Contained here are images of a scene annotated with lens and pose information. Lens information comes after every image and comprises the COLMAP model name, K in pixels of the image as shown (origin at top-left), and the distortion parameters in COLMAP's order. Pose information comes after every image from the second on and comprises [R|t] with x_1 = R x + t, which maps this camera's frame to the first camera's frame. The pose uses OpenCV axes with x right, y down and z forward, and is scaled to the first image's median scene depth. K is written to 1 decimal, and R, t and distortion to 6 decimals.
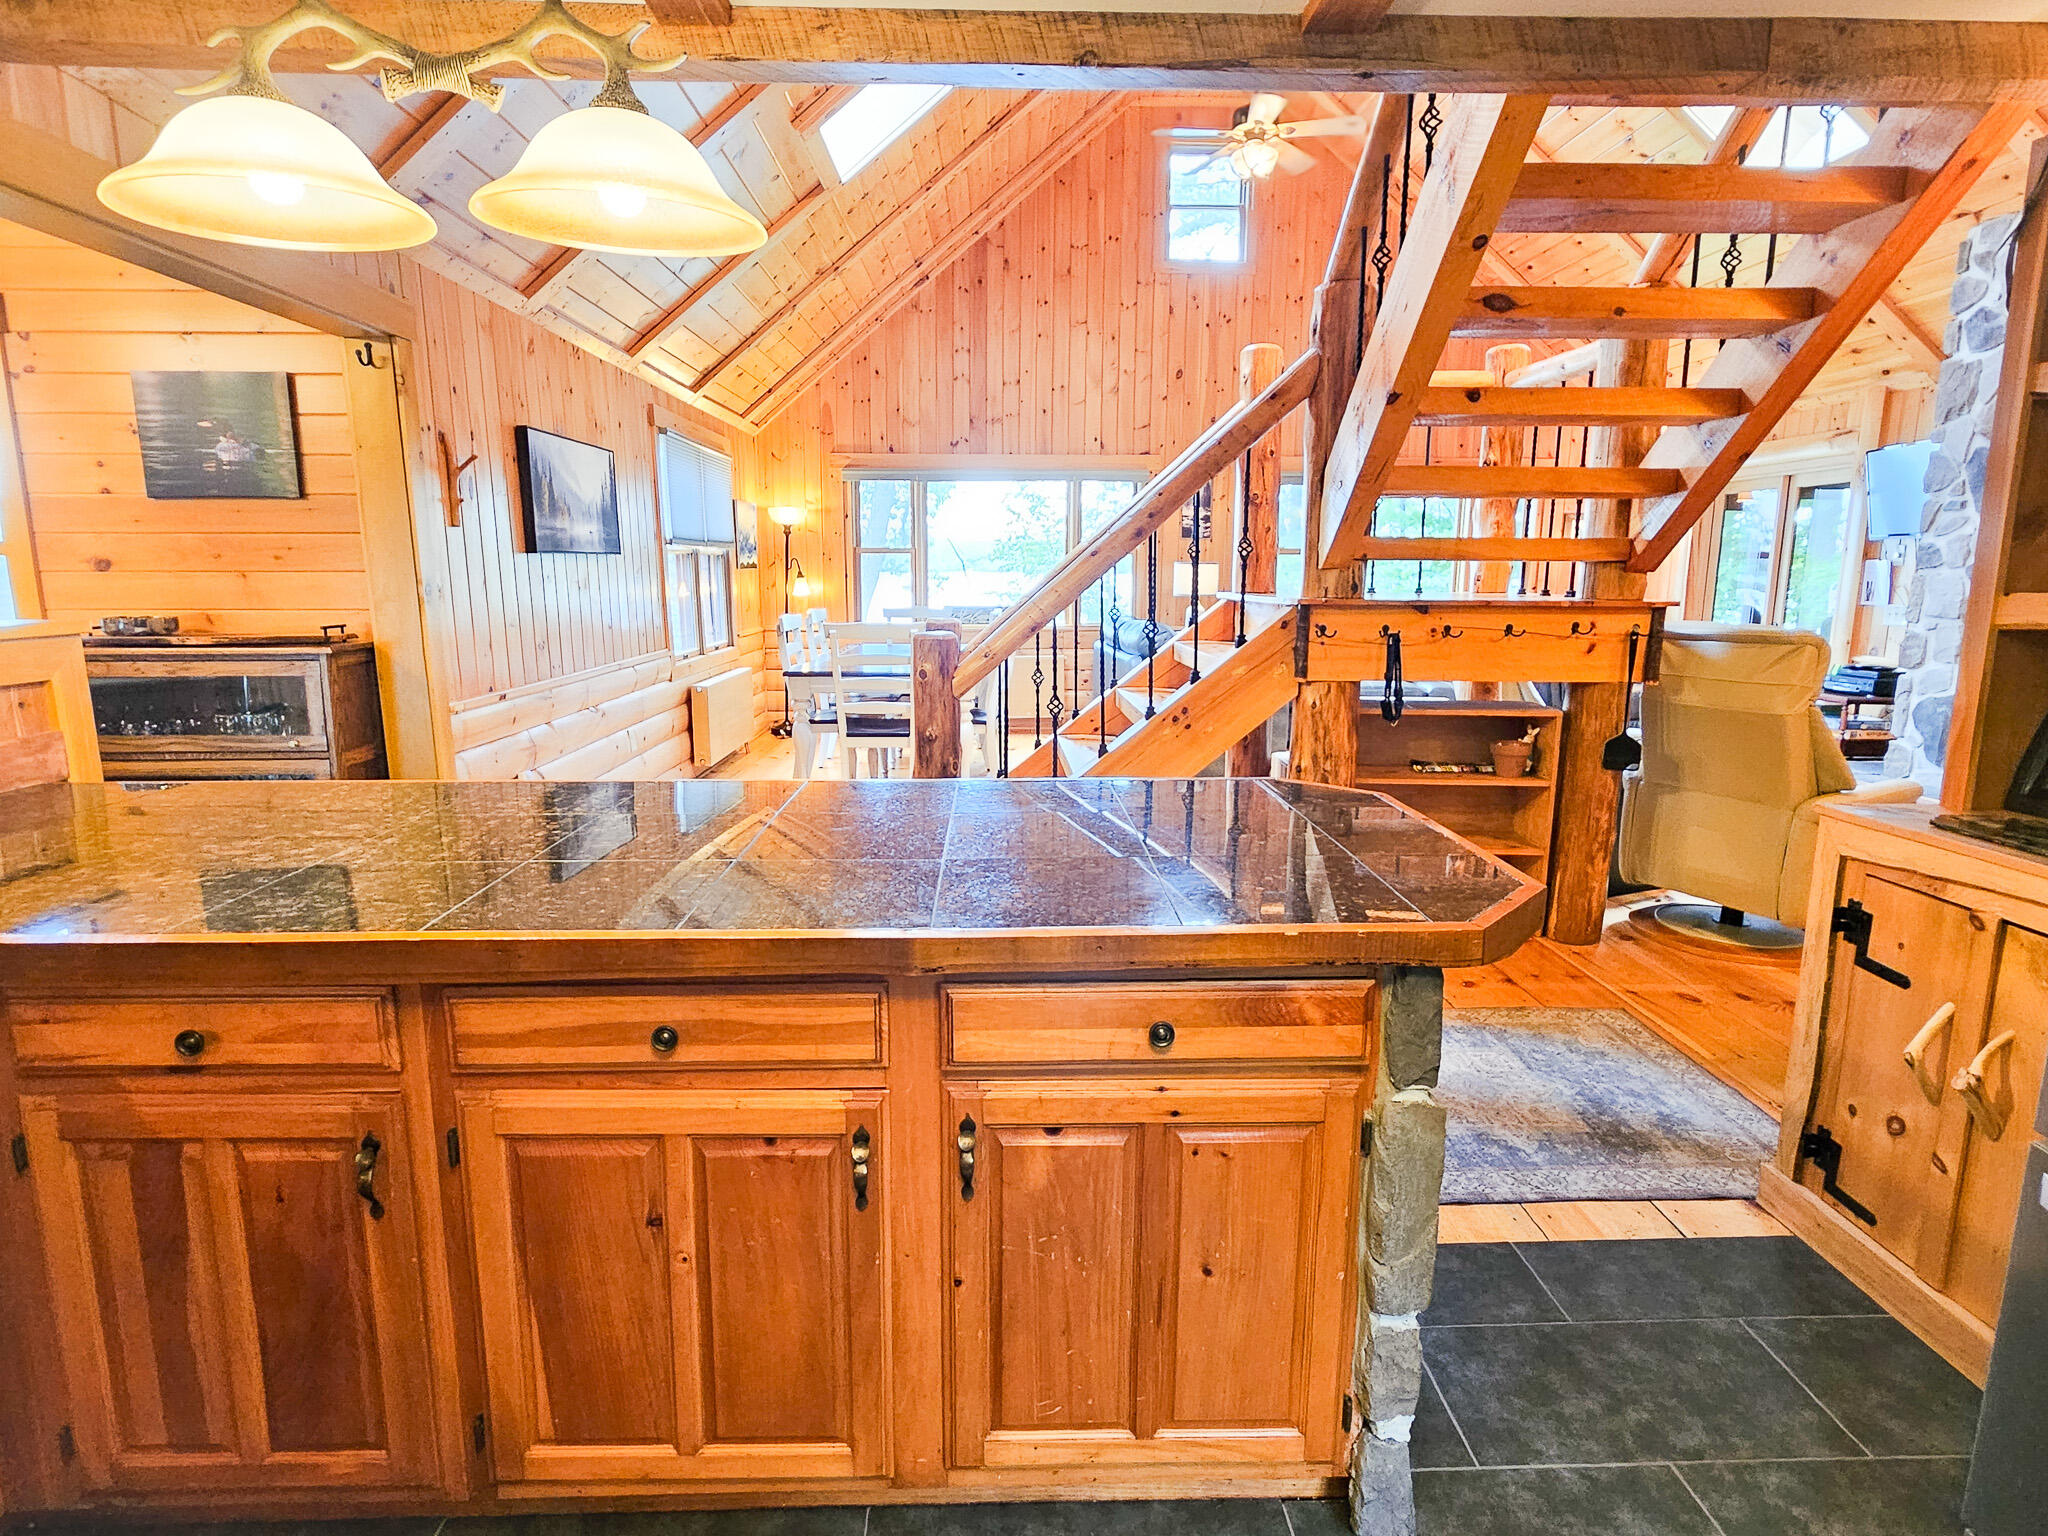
lens RADIAL K [[1082.2, 0, 1023.6], [0, 1082.2, 762.6], [0, 0, 1]] dist [-0.005986, -0.000083]
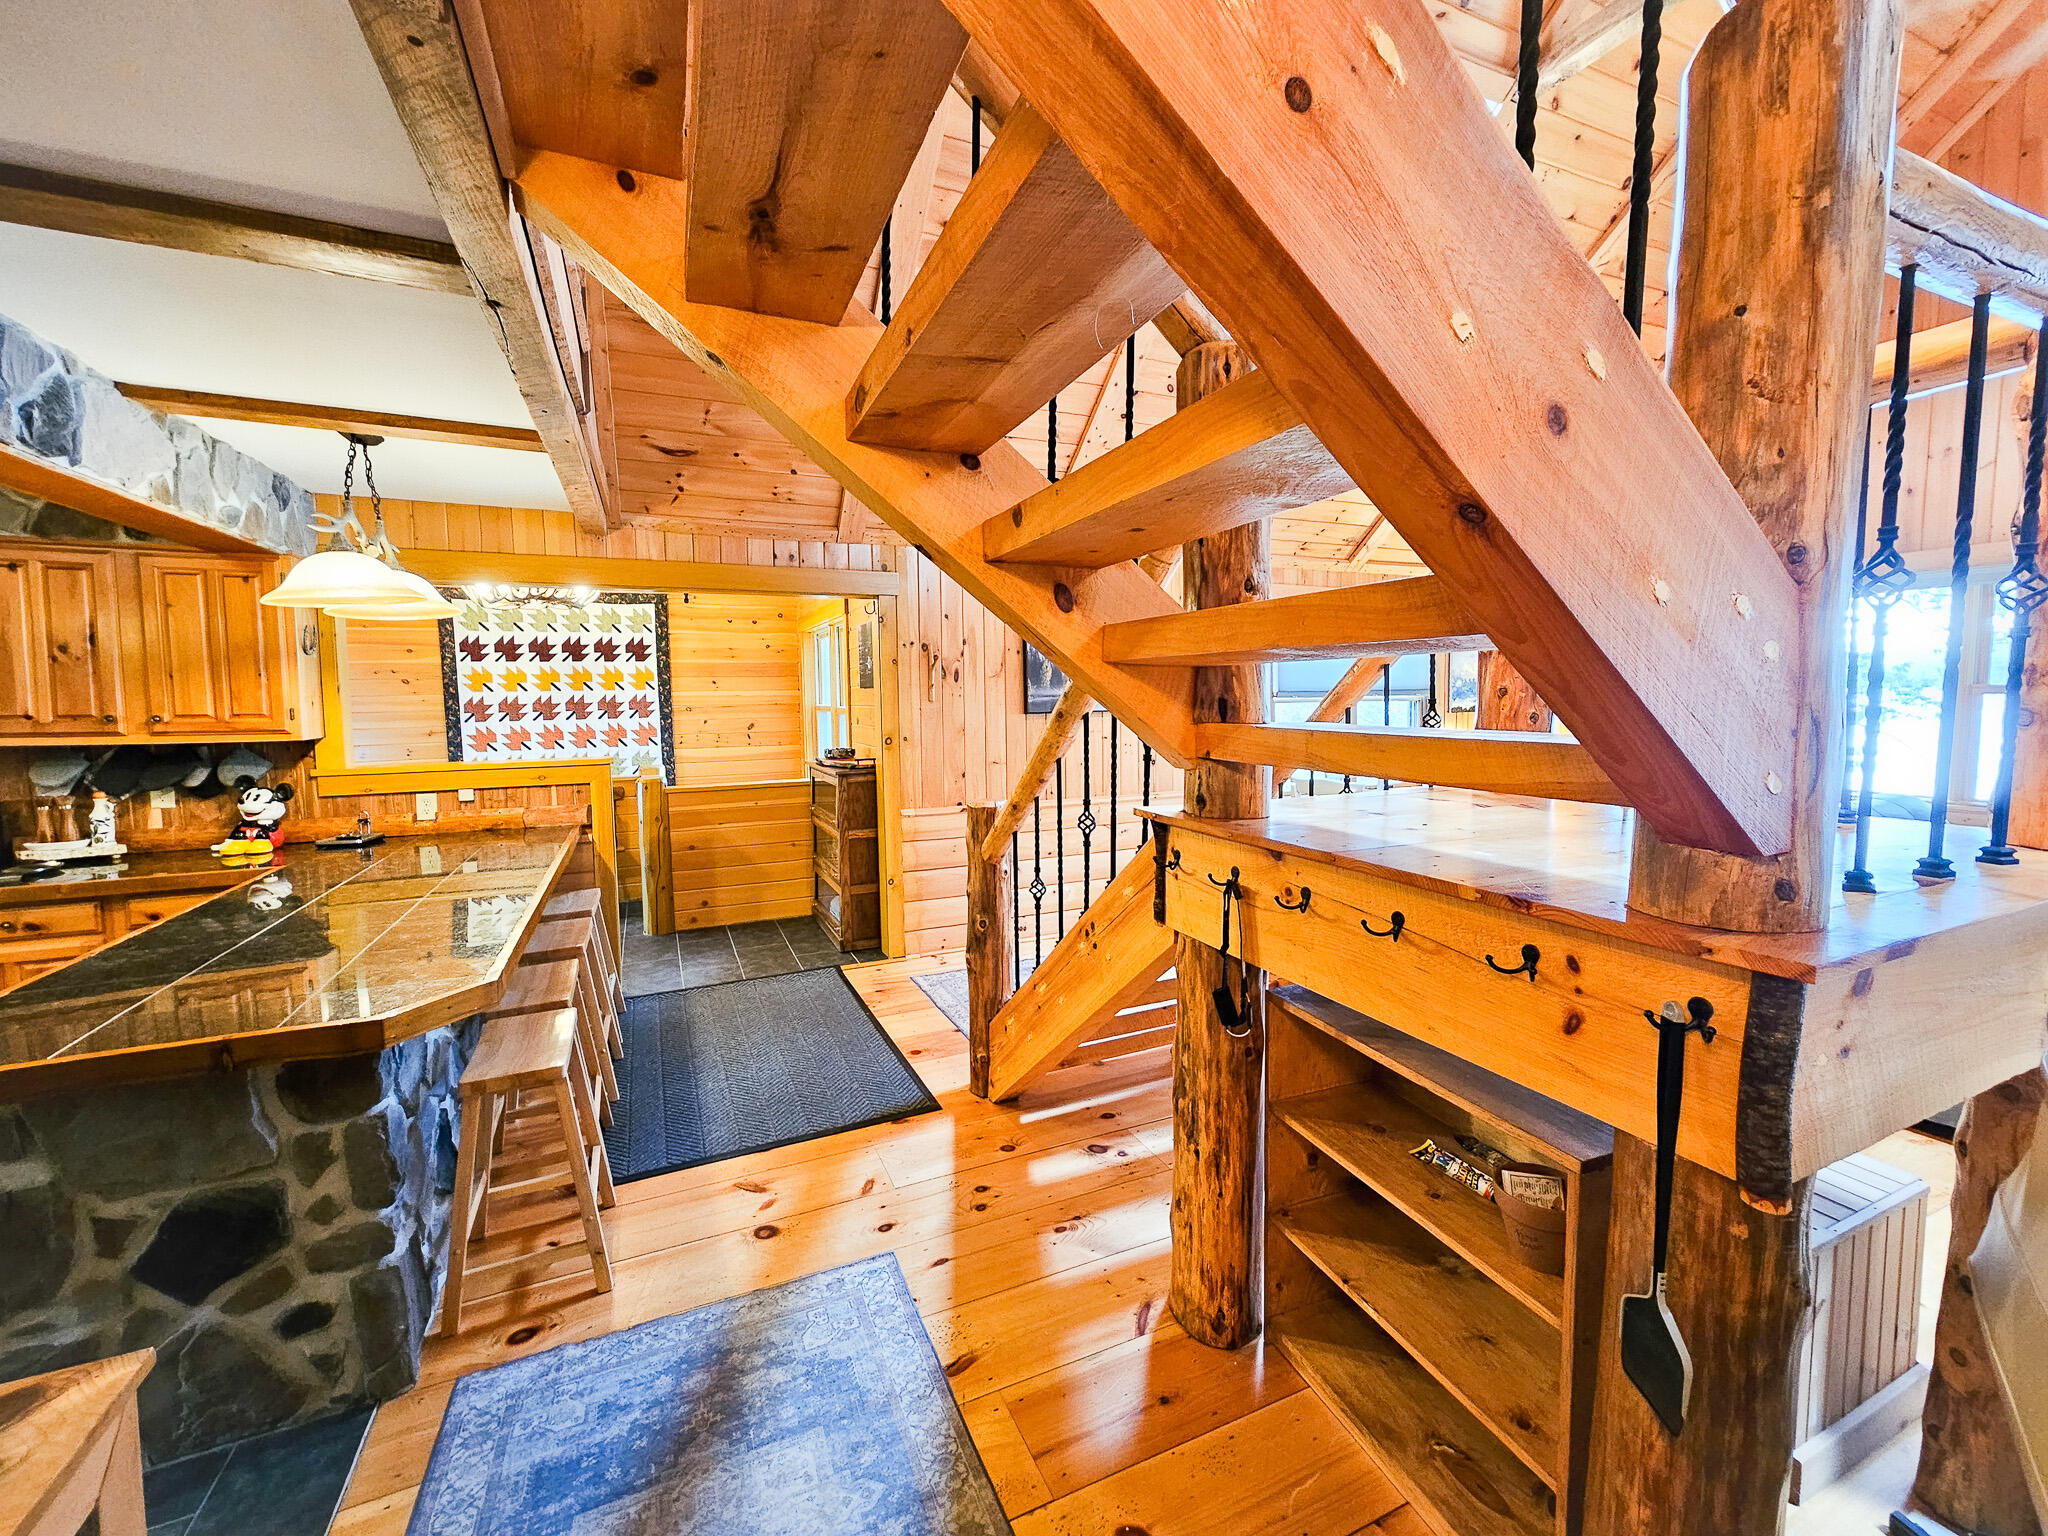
lens RADIAL K [[842.3, 0, 1026.5], [0, 842.3, 757.2], [0, 0, 1]] dist [-0.001407, 0.000848]
pose [[0.385268, 0.060526, -0.920818, 0.439823], [-0.148157, 0.988959, 0.003016, -0.104680], [0.910834, 0.135264, 0.389981, 0.421207]]
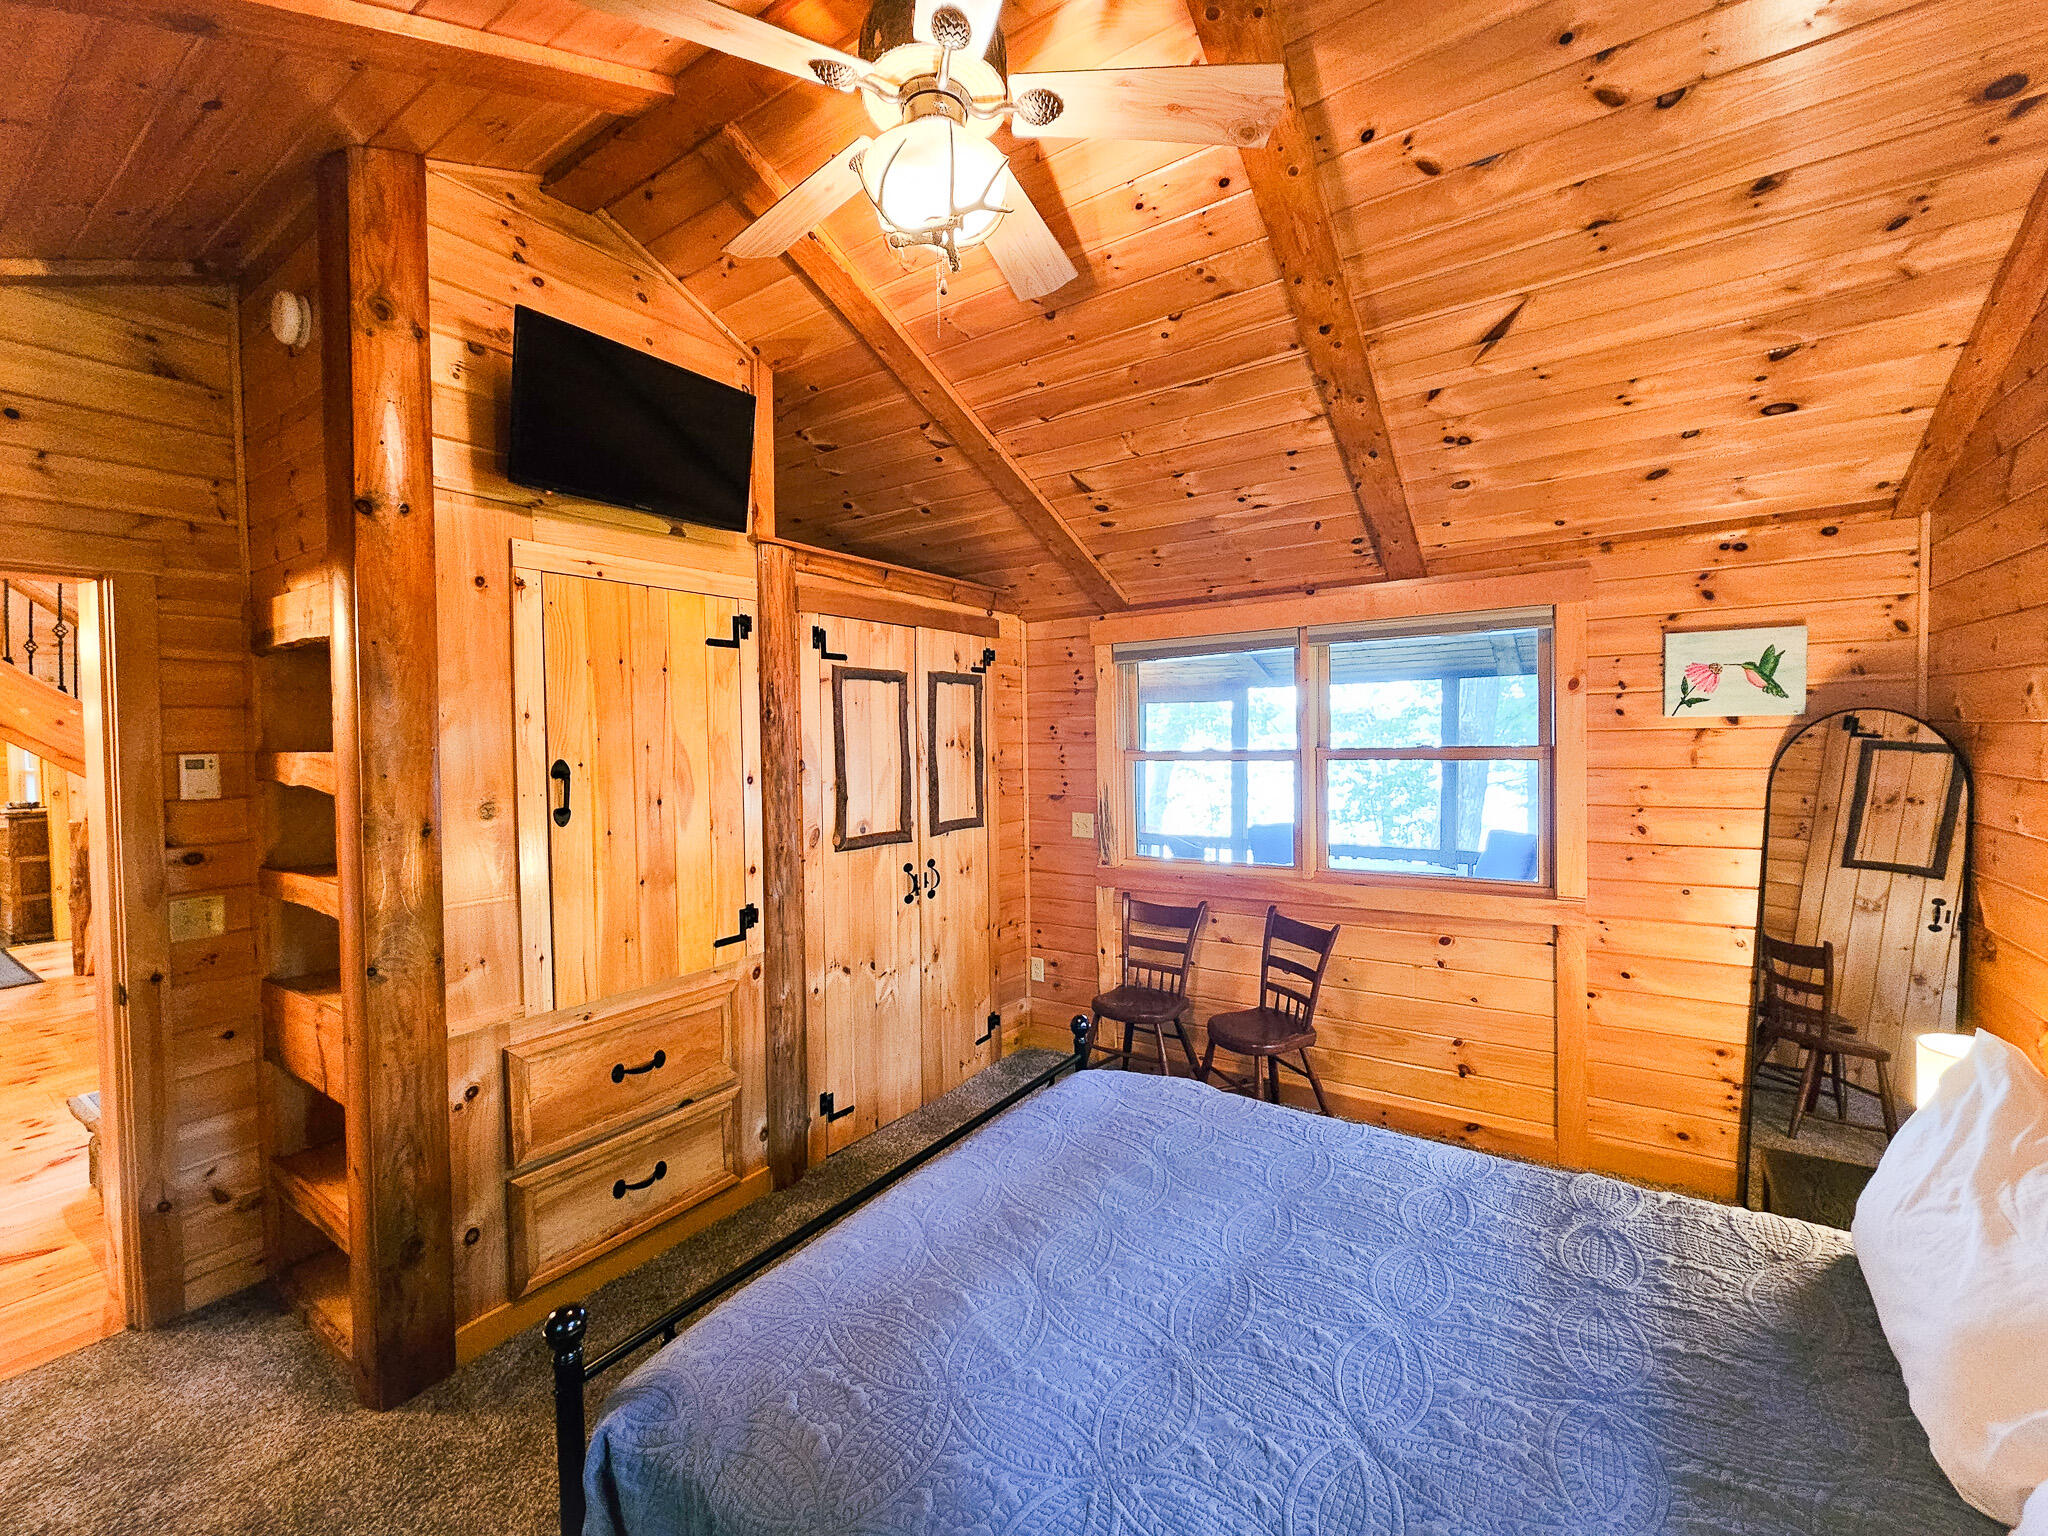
lens RADIAL K [[842.3, 0, 1026.5], [0, 842.3, 757.2], [0, 0, 1]] dist [-0.001407, 0.000848]
pose [[0.813756, -0.005458, -0.581181, 1.457324], [-0.080579, 0.989240, -0.122115, -0.114303], [0.575593, 0.146203, 0.804560, 0.434321]]
